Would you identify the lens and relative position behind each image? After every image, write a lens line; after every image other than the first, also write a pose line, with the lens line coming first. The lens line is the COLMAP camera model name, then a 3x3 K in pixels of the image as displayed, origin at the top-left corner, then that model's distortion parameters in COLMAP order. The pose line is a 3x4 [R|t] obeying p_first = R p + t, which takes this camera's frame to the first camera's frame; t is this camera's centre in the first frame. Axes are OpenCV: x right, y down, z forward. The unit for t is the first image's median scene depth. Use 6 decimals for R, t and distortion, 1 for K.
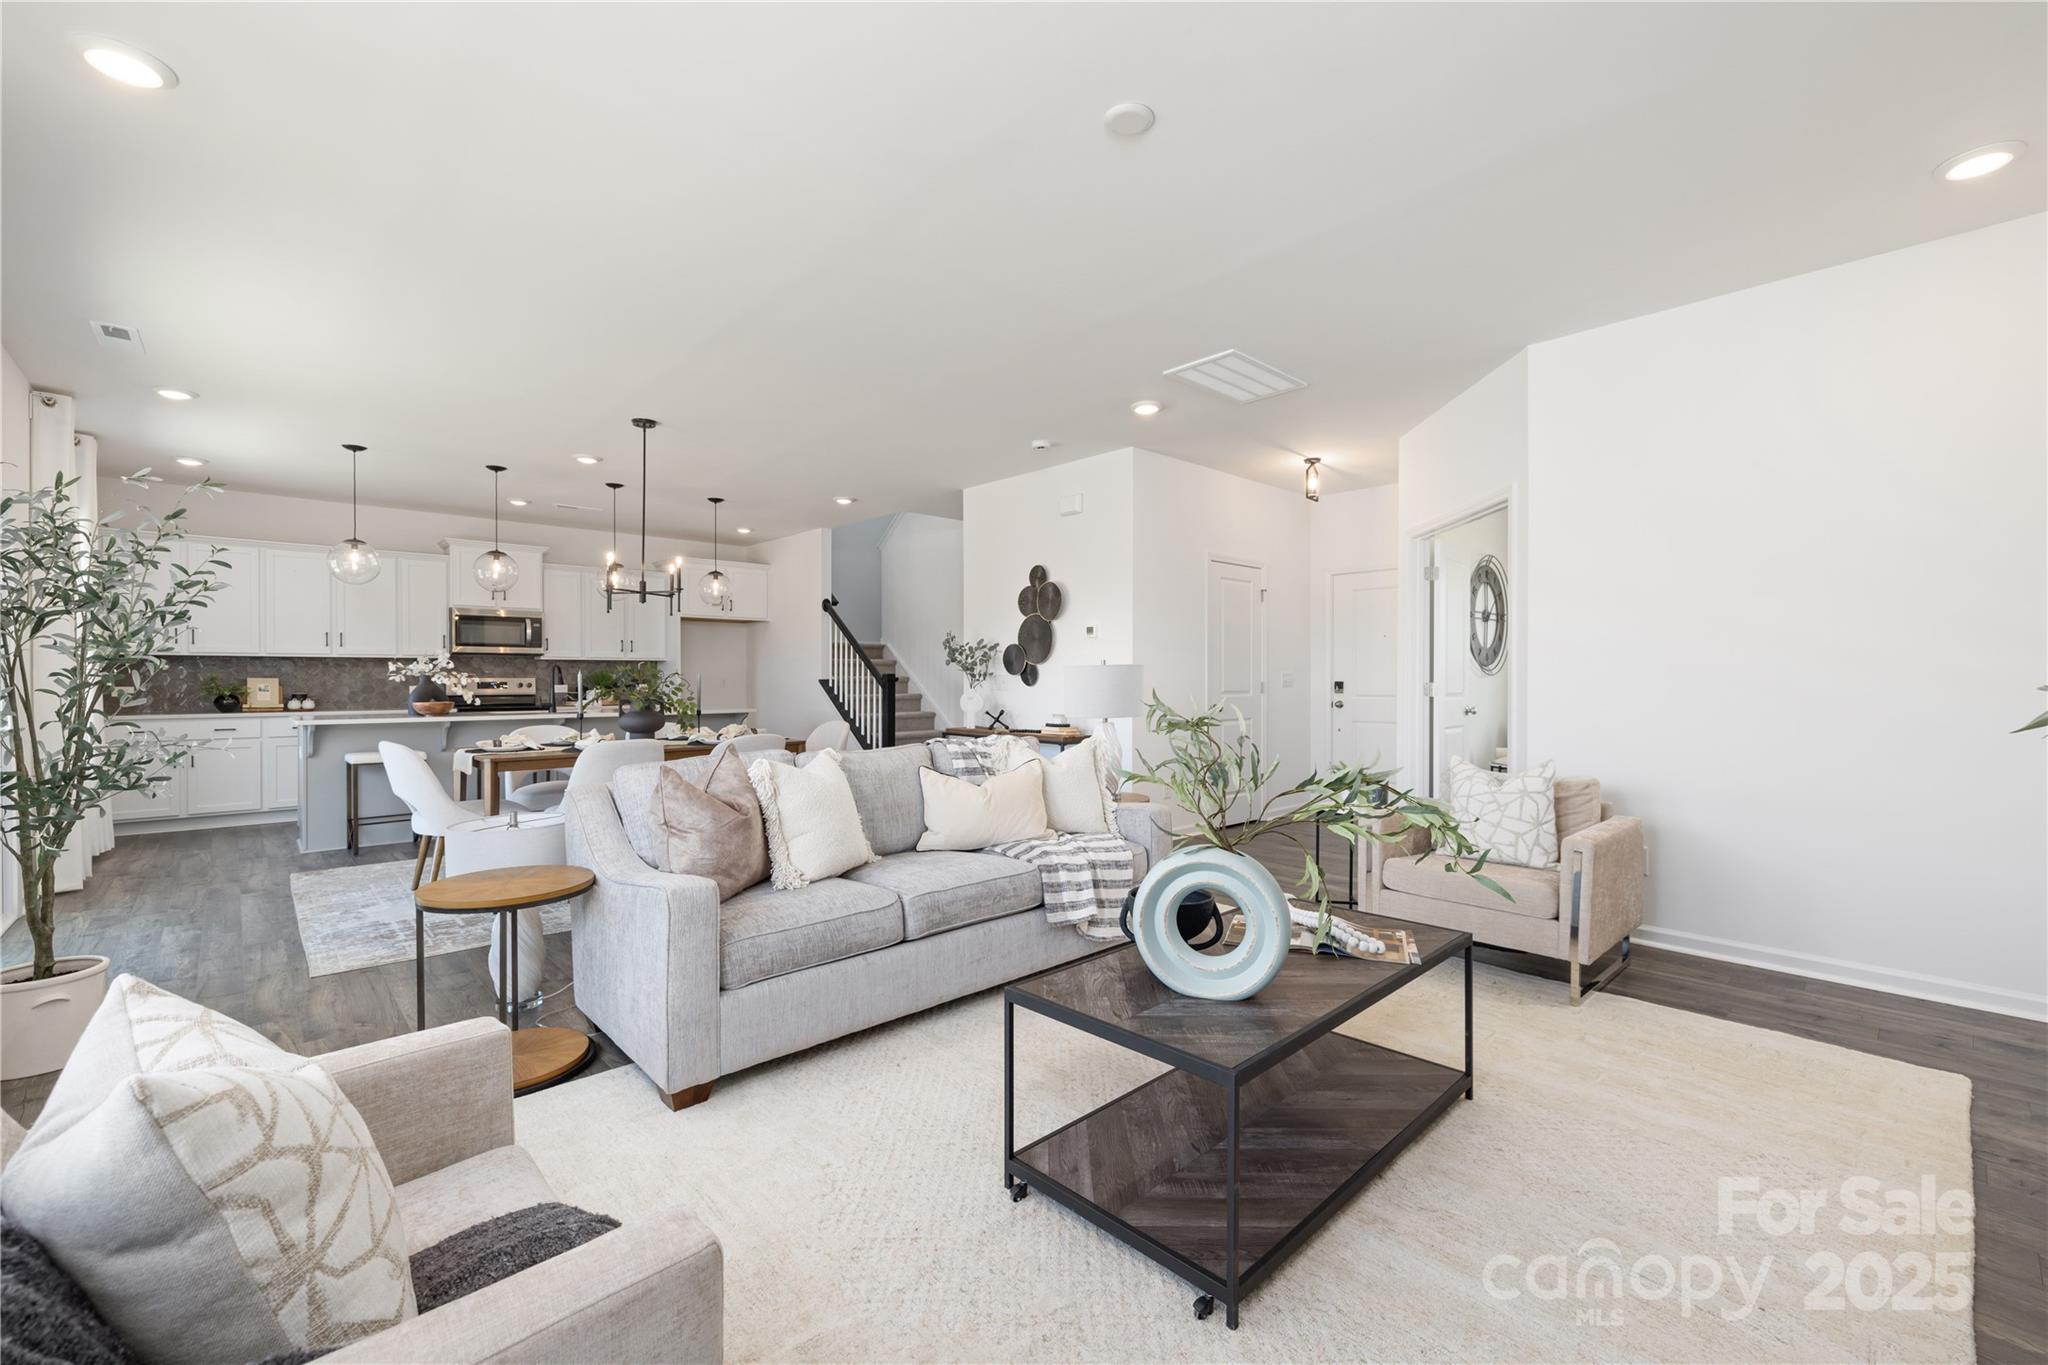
lens RADIAL K [[871.6, 0, 1044.2], [0, 871.6, 683.3], [0, 0, 1]] dist [0.000254, -0.000734]
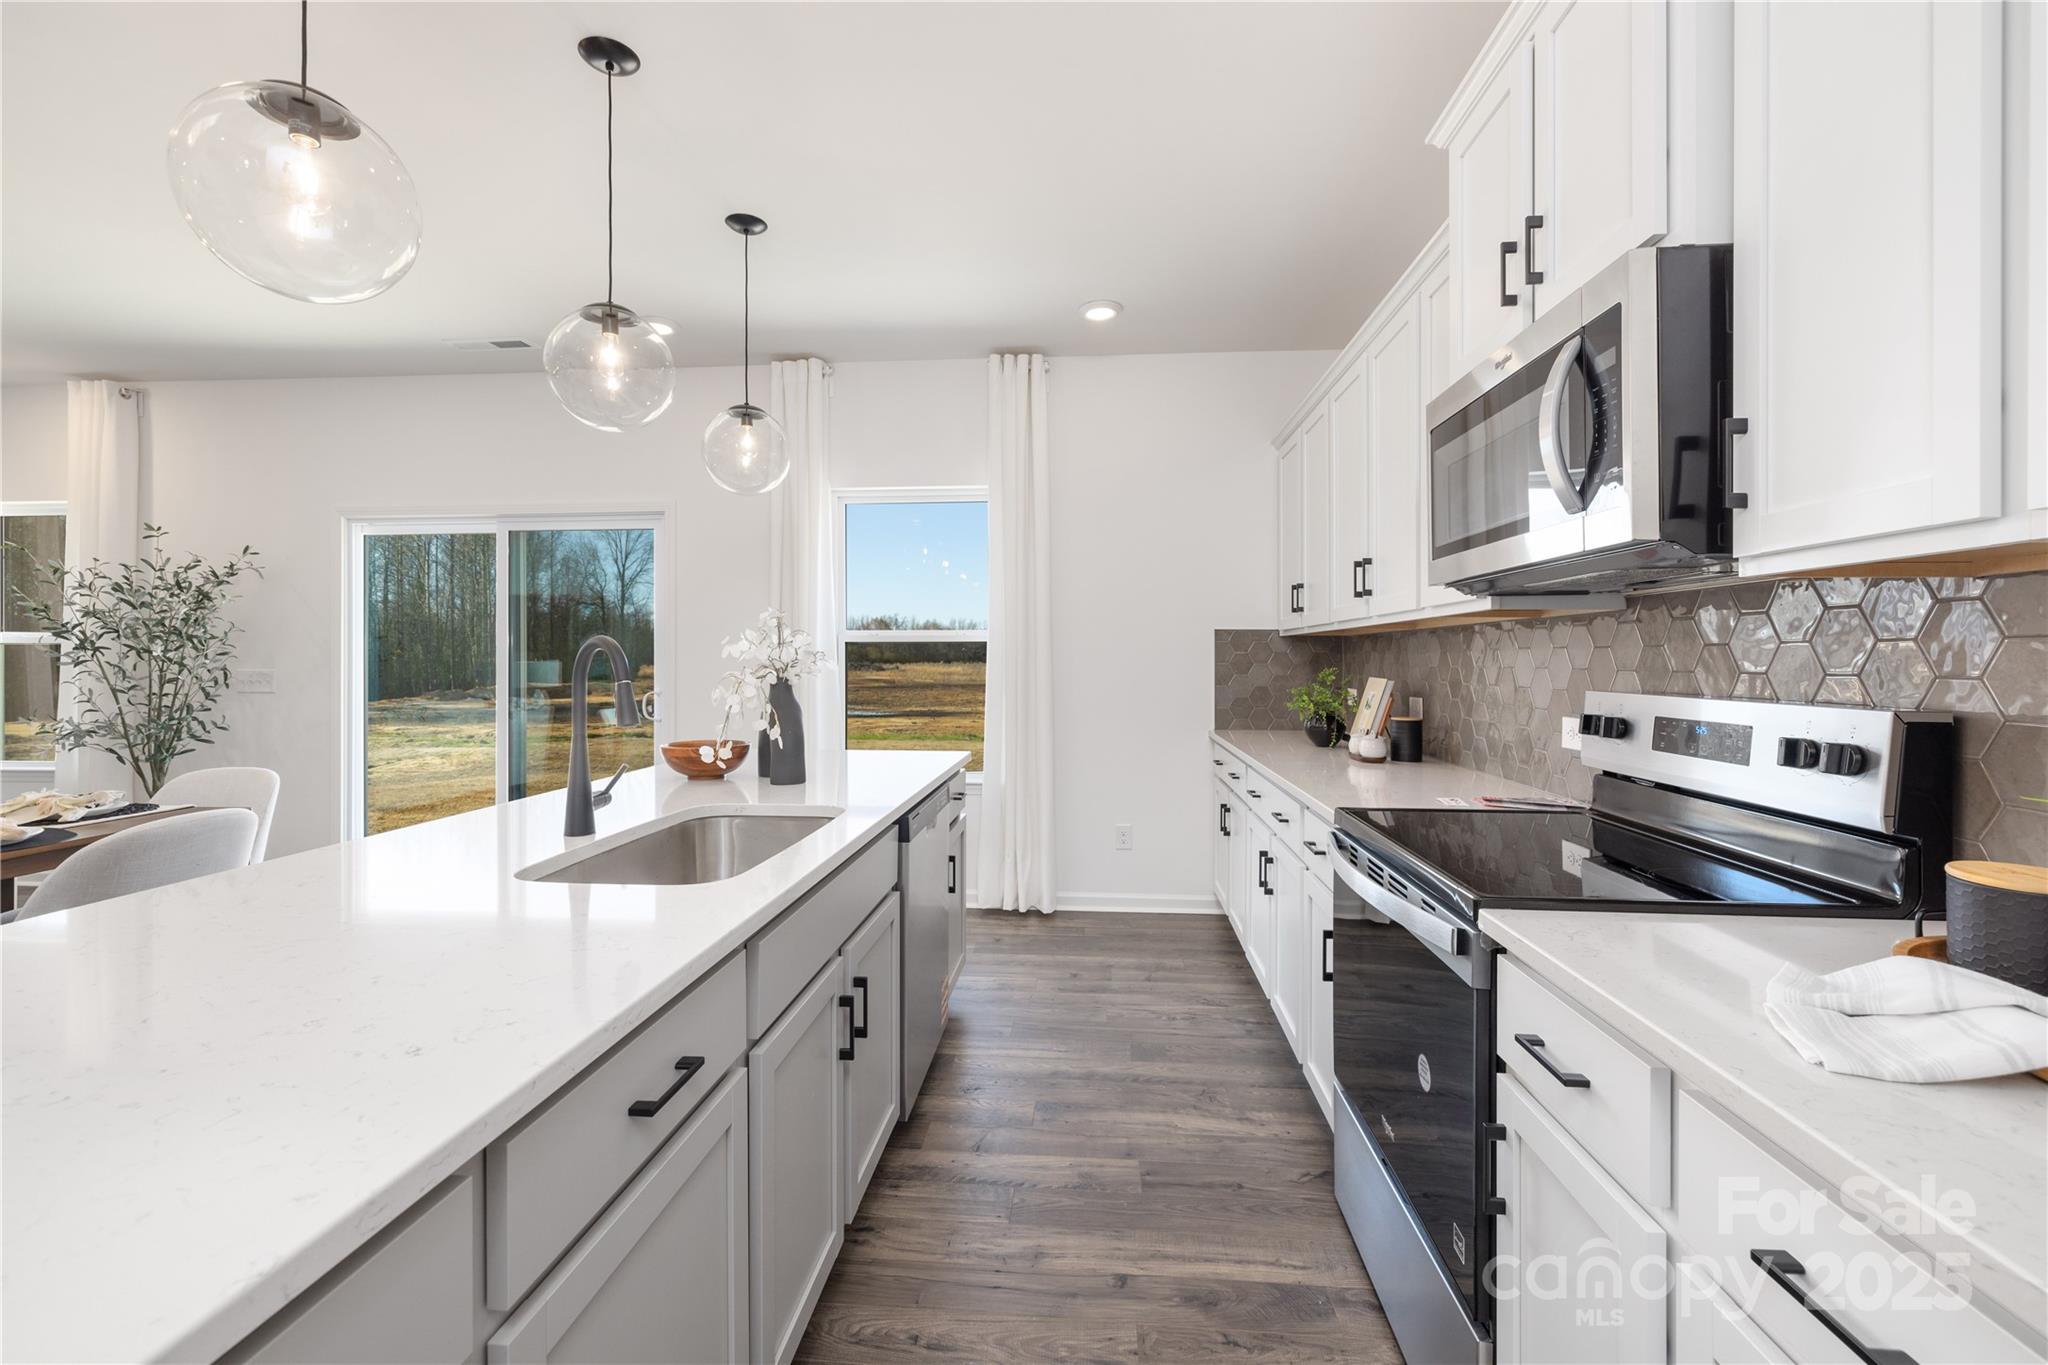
lens RADIAL K [[871.6, 0, 1013.7], [0, 871.6, 665.9], [0, 0, 1]] dist [0.000254, -0.000734]
pose [[-0.746932, 0.001560, -0.664899, -0.474637], [-0.008935, 0.999883, 0.012383, -0.016820], [0.664840, 0.015190, -0.746831, 1.228305]]
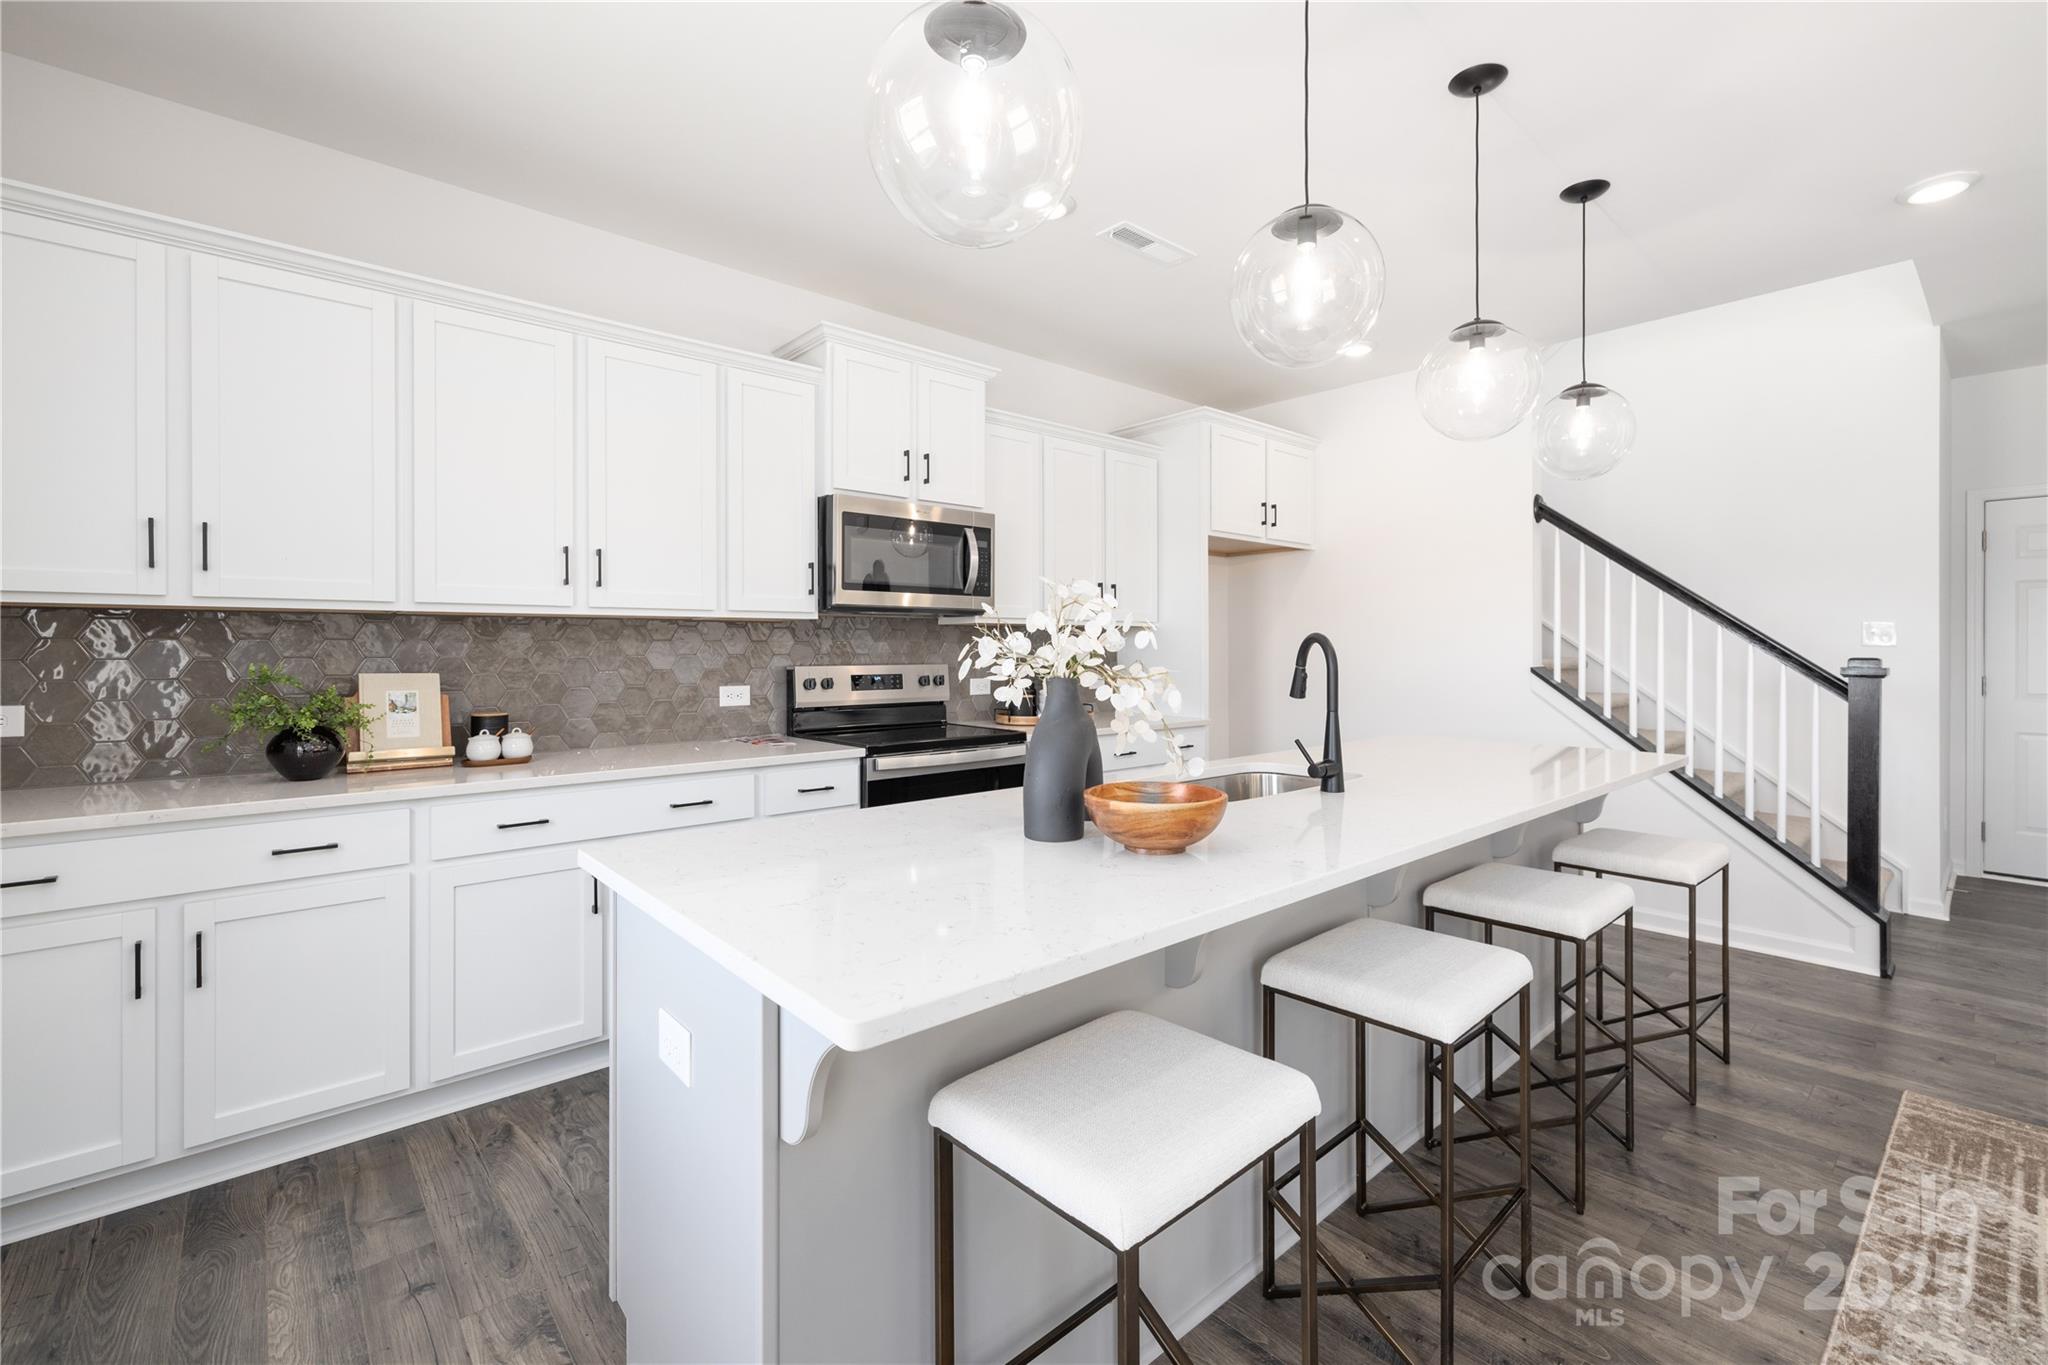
lens RADIAL K [[871.6, 0, 1029.5], [0, 871.6, 651.3], [0, 0, 1]] dist [0.000254, -0.000734]
pose [[0.999767, -0.002815, -0.021418, -0.645346], [0.002729, 0.999988, -0.004038, -0.013565], [0.021429, 0.003979, 0.999762, 0.664041]]
